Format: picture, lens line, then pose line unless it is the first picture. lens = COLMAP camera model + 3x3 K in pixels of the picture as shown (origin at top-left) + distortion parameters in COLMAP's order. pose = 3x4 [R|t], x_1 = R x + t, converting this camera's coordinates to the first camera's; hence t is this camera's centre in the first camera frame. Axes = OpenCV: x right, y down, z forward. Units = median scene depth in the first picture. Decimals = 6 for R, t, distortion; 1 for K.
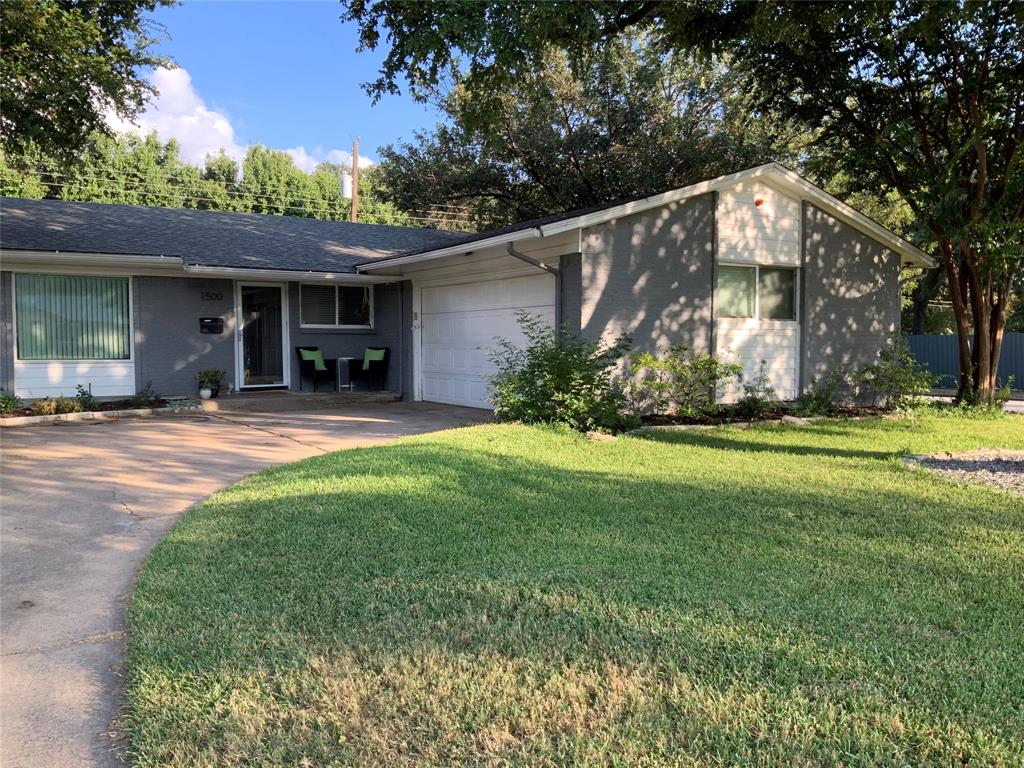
lens RADIAL K [[859.0, 0, 514.5], [0, 859.0, 388.6], [0, 0, 1]] dist [0.061532, -0.113375]
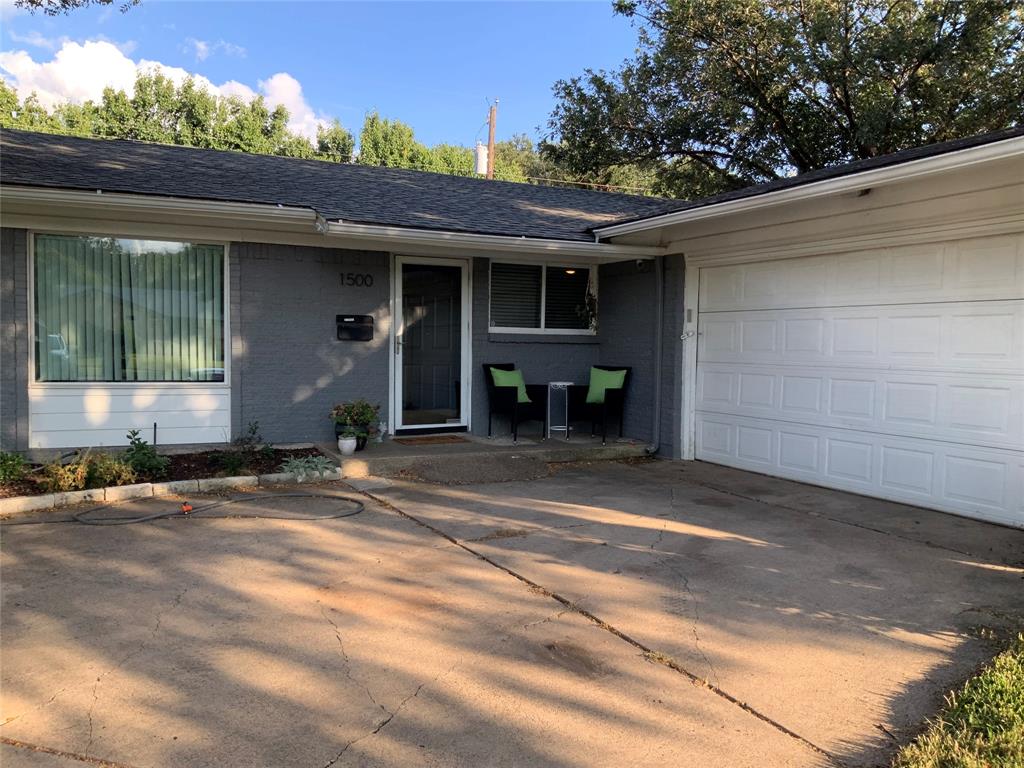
lens RADIAL K [[859.0, 0, 515.0], [0, 859.0, 384.4], [0, 0, 1]] dist [0.061532, -0.113375]
pose [[0.995021, 0.020376, -0.097560, -0.177618], [-0.021150, 0.999752, -0.006903, -0.031107], [0.097395, 0.008932, 0.995206, 0.408127]]
